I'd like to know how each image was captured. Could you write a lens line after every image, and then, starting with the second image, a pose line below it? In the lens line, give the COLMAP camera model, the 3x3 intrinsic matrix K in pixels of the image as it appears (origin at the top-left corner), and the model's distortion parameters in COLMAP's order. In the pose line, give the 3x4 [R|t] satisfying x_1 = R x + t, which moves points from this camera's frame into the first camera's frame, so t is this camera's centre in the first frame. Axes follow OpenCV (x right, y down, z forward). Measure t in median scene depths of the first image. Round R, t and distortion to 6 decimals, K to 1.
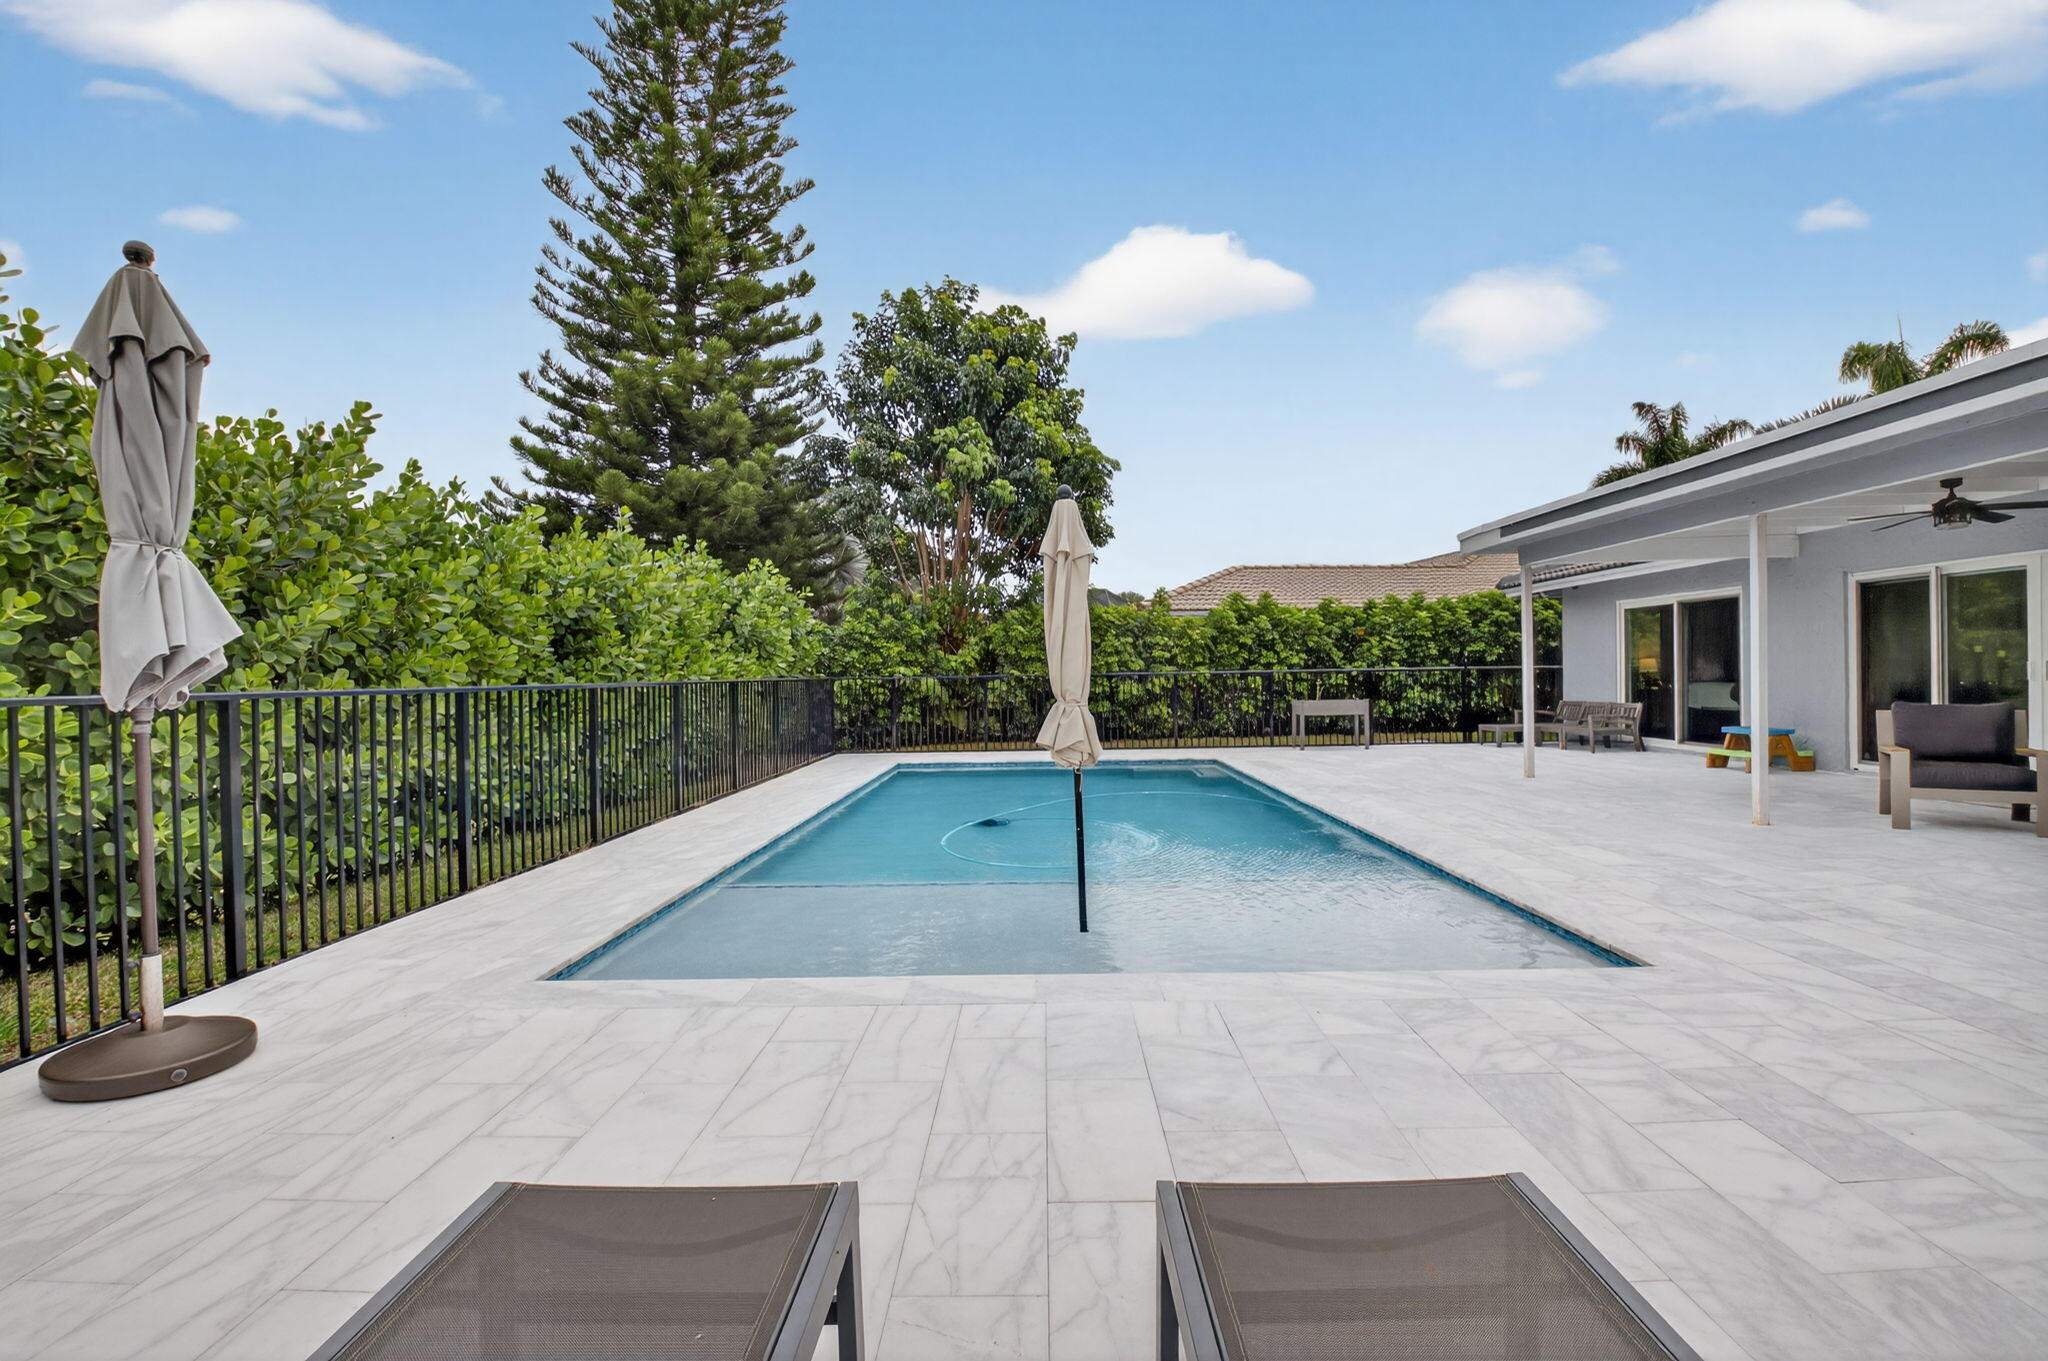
lens RADIAL K [[911.7, 0, 1032.5], [0, 911.7, 670.7], [0, 0, 1]] dist [0.000304, -0.014827]
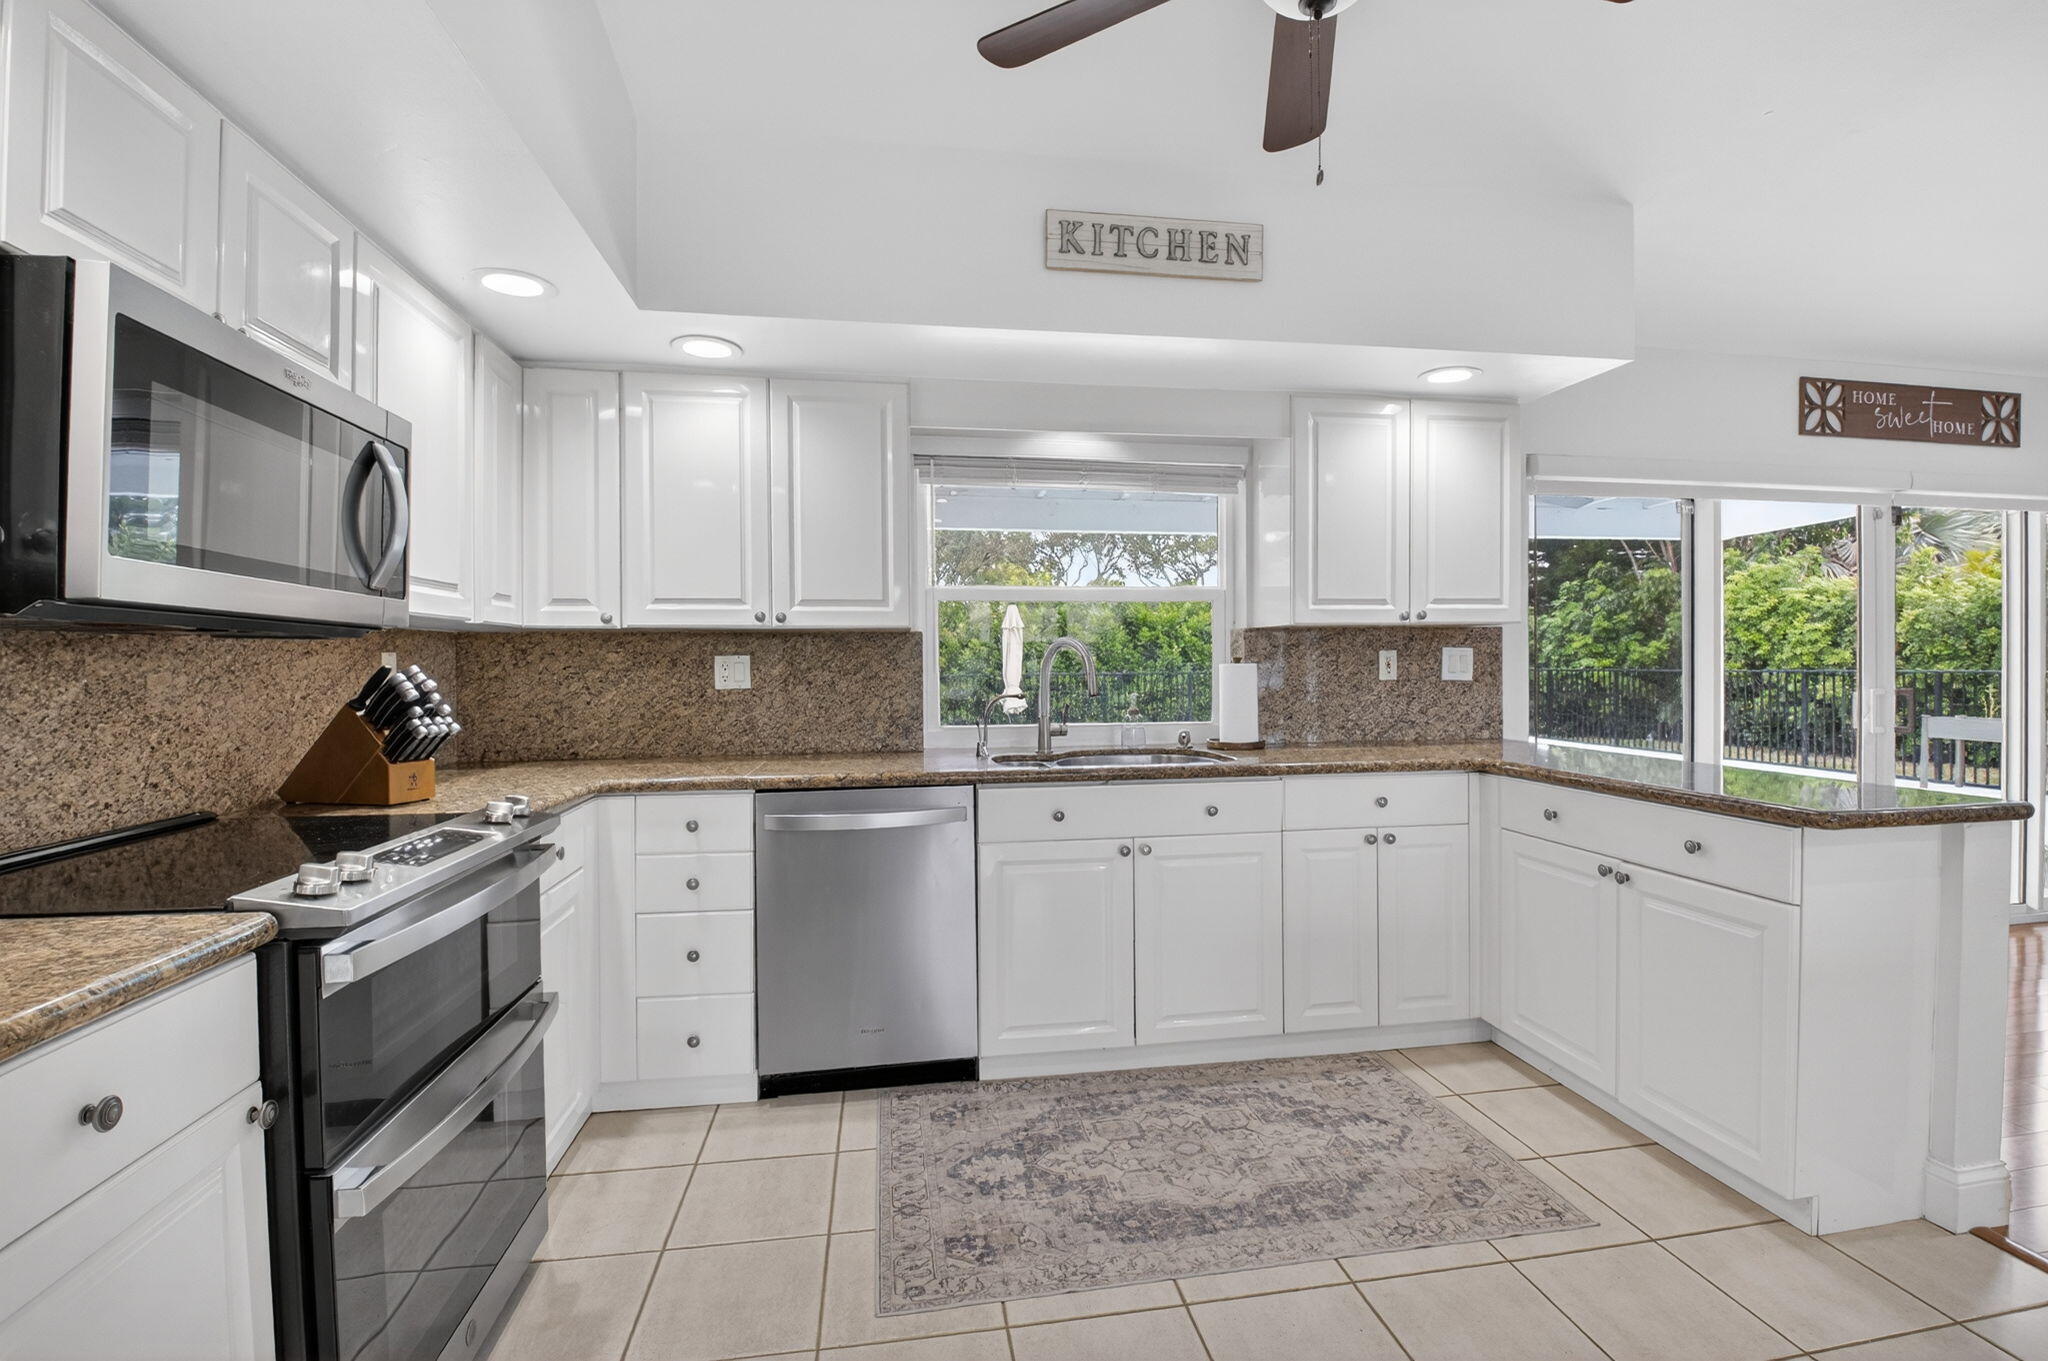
lens RADIAL K [[911.7, 0, 1032.5], [0, 911.7, 670.7], [0, 0, 1]] dist [0.000304, -0.014827]
pose [[0.168885, 0.017939, -0.985473, 0.743967], [0.007395, 0.999783, 0.019467, -0.014924], [0.985608, -0.010575, 0.168715, 0.210229]]
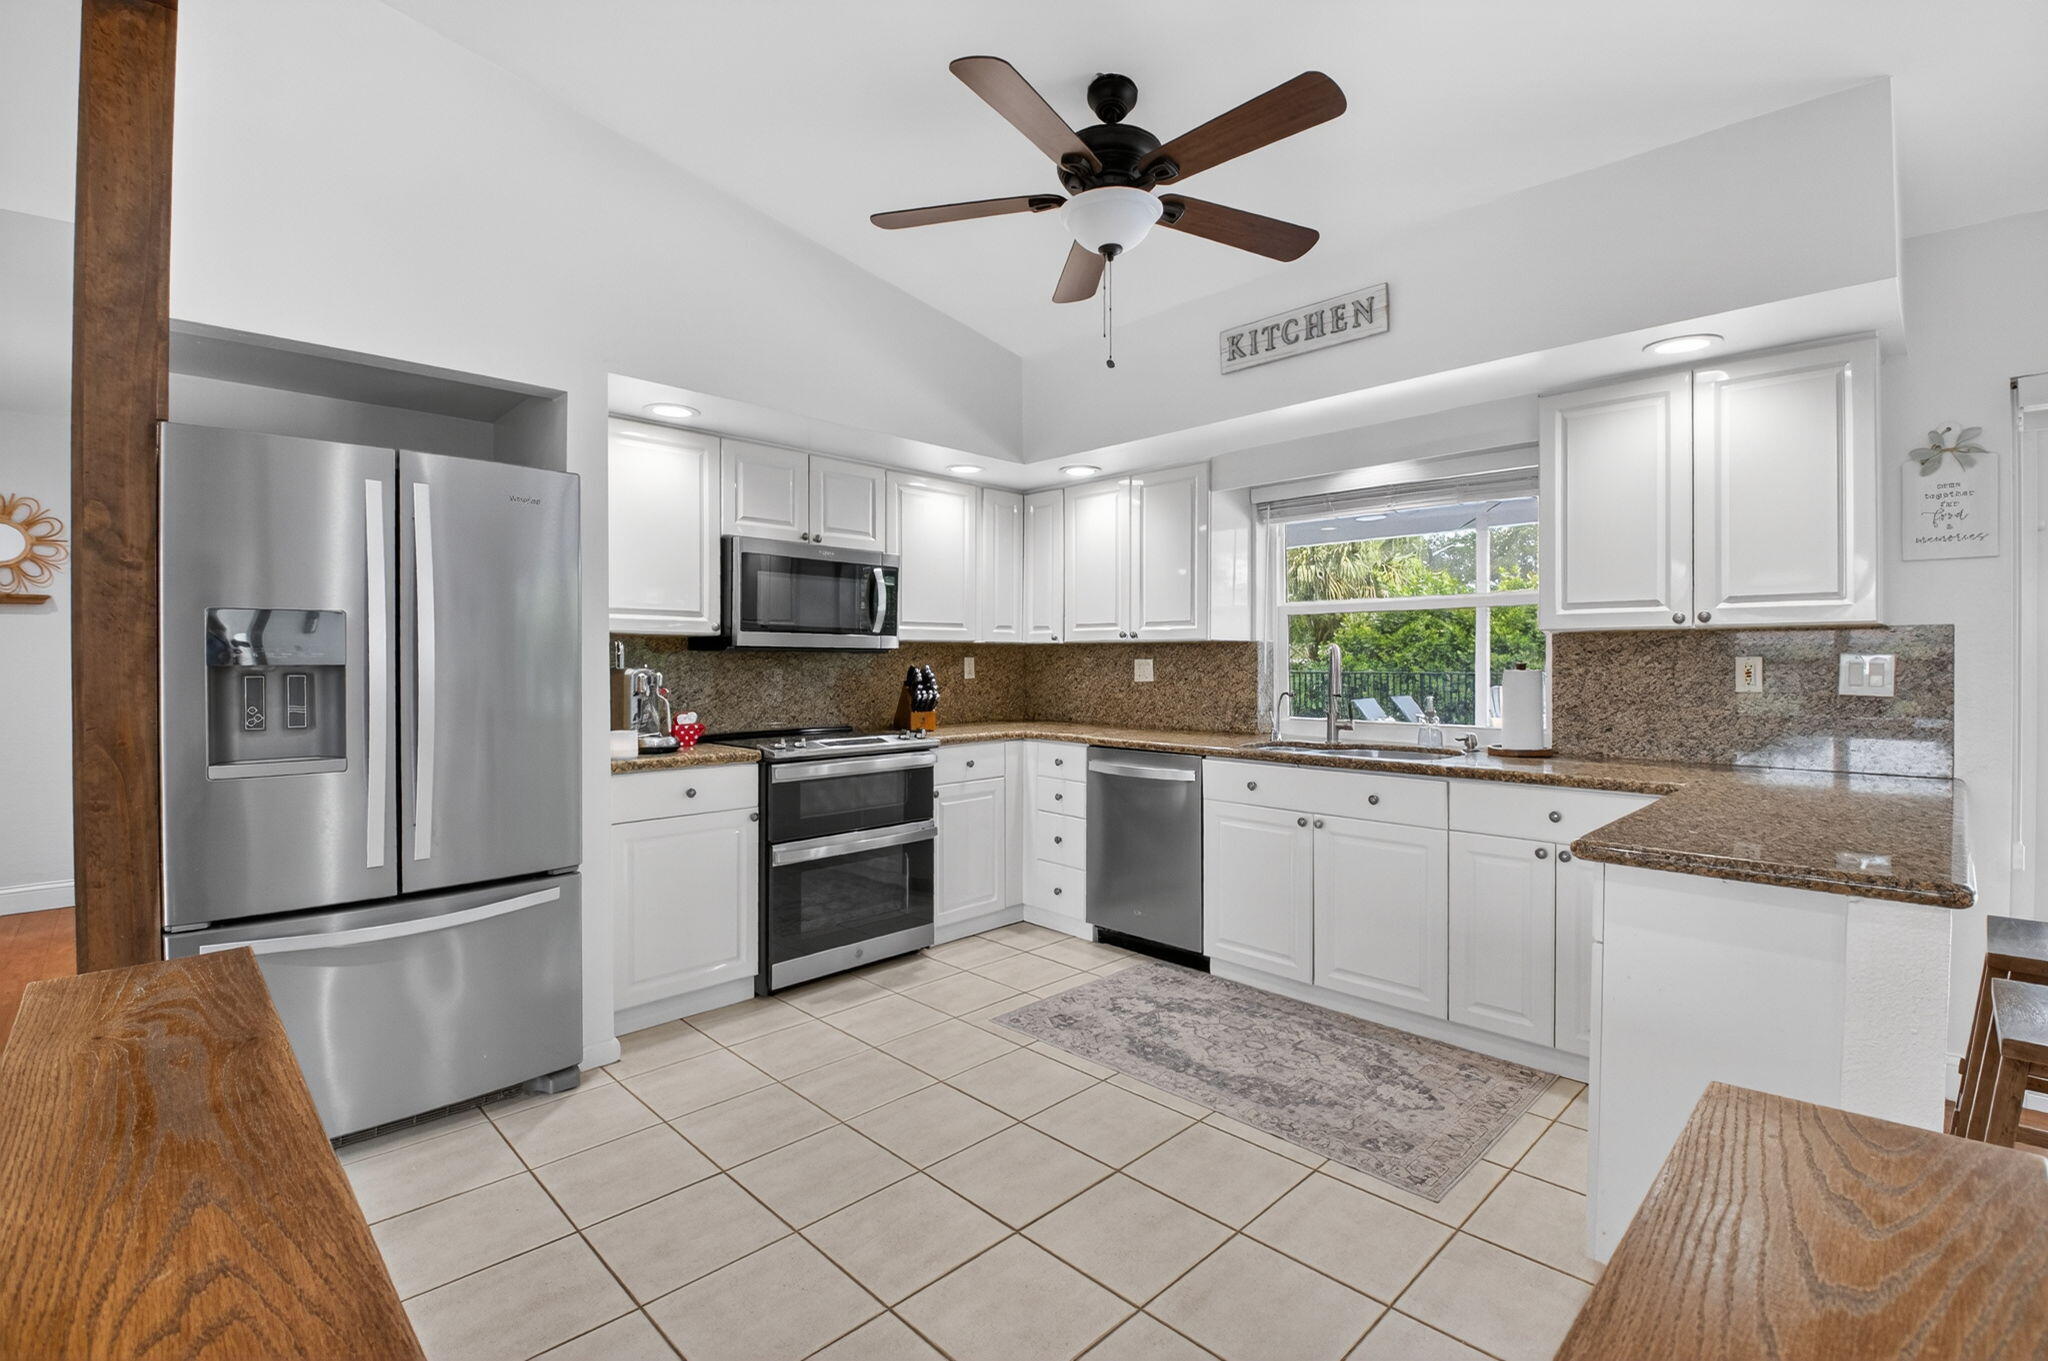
lens RADIAL K [[911.7, 0, 1032.5], [0, 911.7, 670.7], [0, 0, 1]] dist [0.000304, -0.014827]
pose [[-0.700812, 0.019927, -0.713067, 0.771792], [0.009705, 0.999784, 0.018401, -0.016960], [0.713280, 0.005976, -0.700854, 0.359729]]
